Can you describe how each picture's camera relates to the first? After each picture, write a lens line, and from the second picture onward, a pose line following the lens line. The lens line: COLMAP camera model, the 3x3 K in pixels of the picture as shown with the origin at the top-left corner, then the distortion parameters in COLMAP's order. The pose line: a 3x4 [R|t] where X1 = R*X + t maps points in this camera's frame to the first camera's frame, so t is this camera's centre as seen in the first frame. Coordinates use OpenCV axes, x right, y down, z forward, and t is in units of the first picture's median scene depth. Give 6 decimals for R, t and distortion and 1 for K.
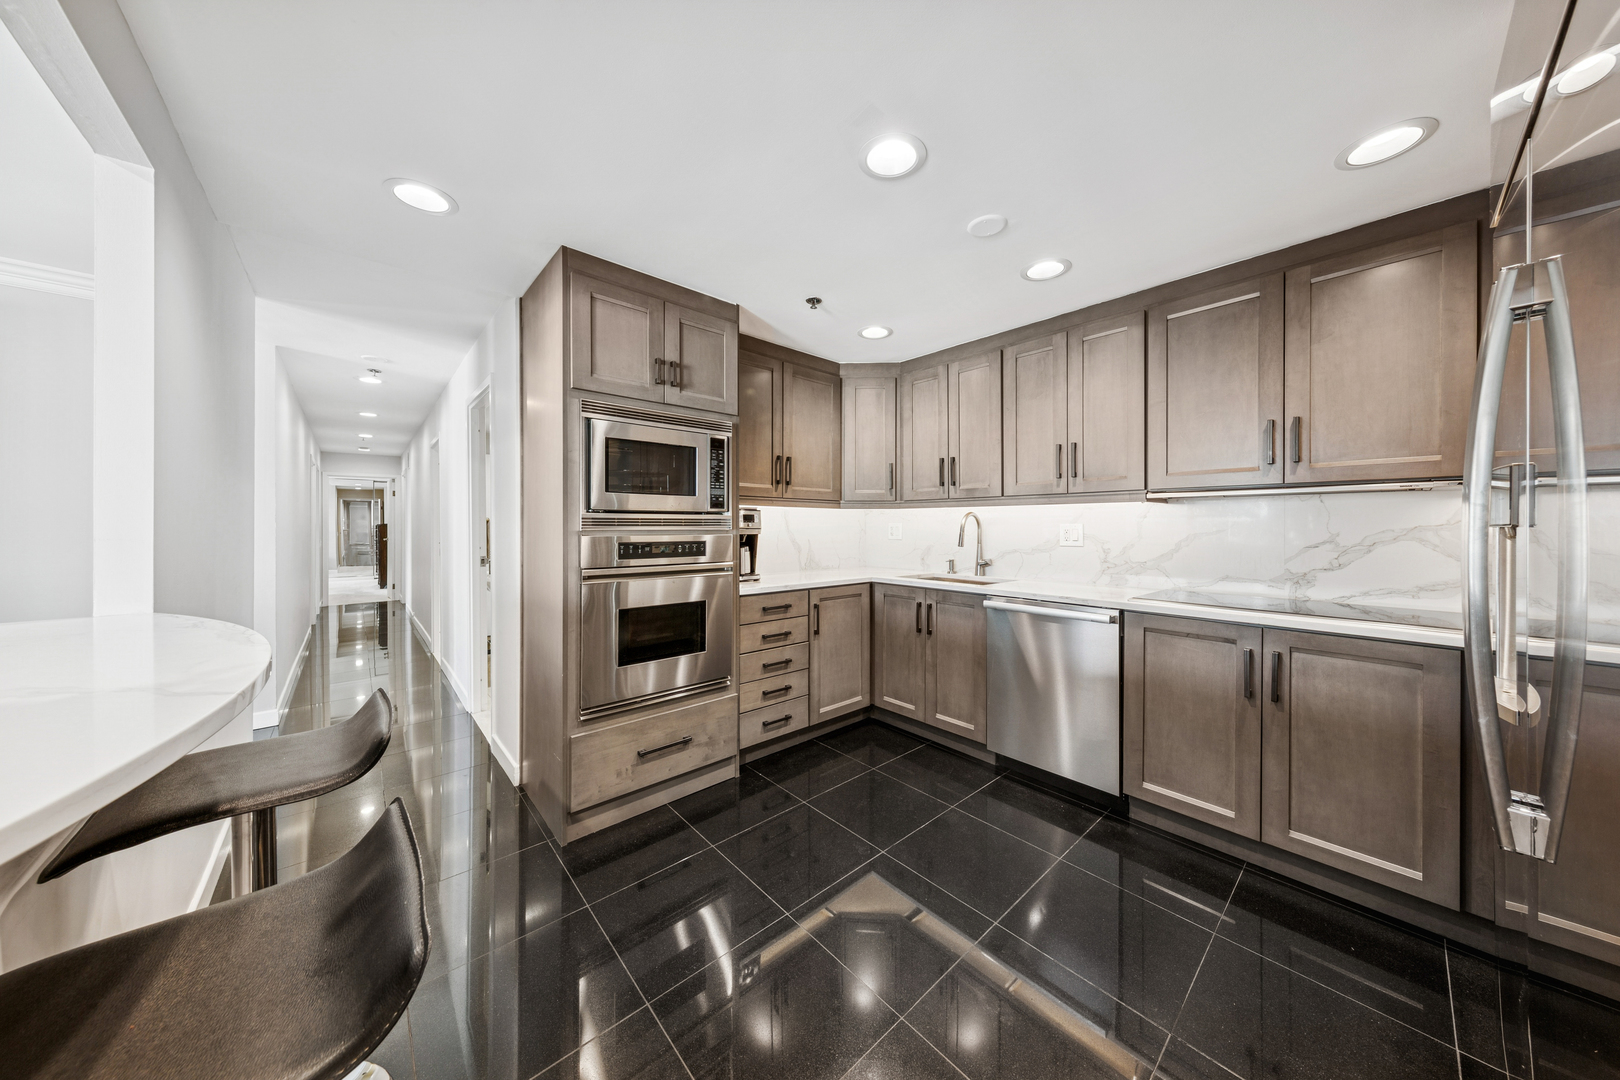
lens RADIAL K [[507.3, 0, 810.1], [0, 507.3, 528.7], [0, 0, 1]] dist [-0.000019, -0.000057]
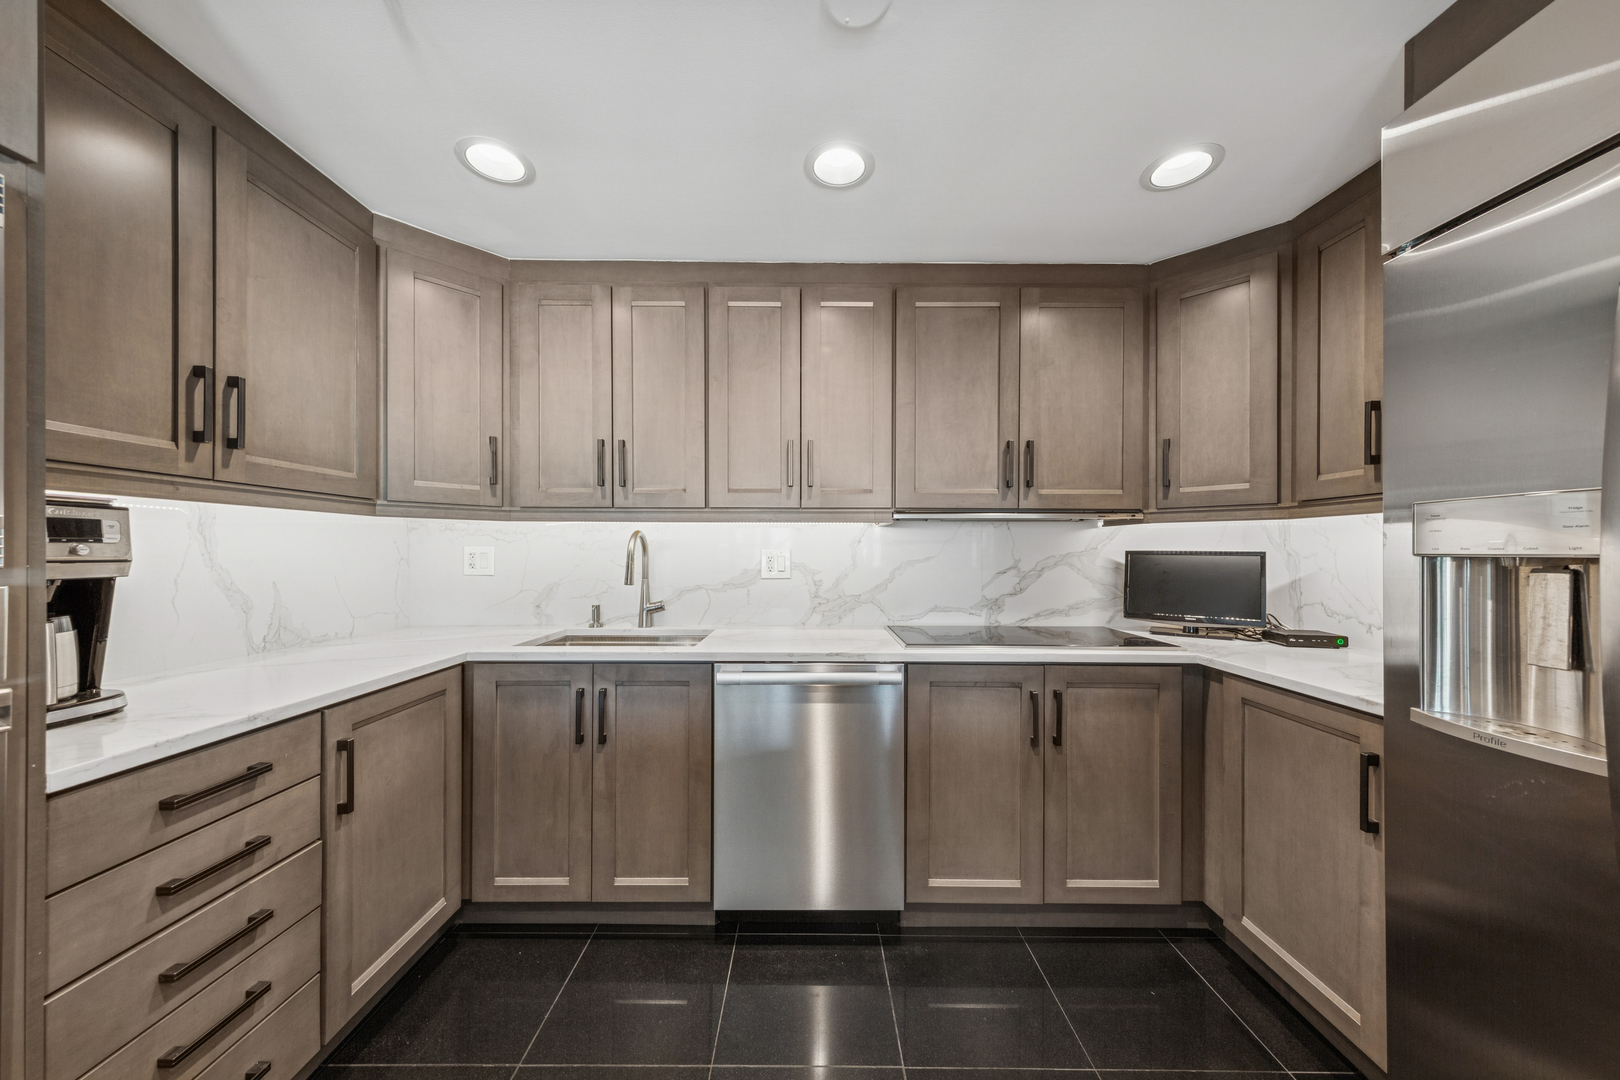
lens RADIAL K [[560.8, 0, 812.1], [0, 560.8, 551.6], [0, 0, 1]] dist [0.006693, -0.000677]
pose [[0.658398, -0.000822, 0.752670, -0.083772], [0.002662, 0.999996, -0.001237, -0.004921], [-0.752666, 0.002818, 0.658397, 0.408180]]
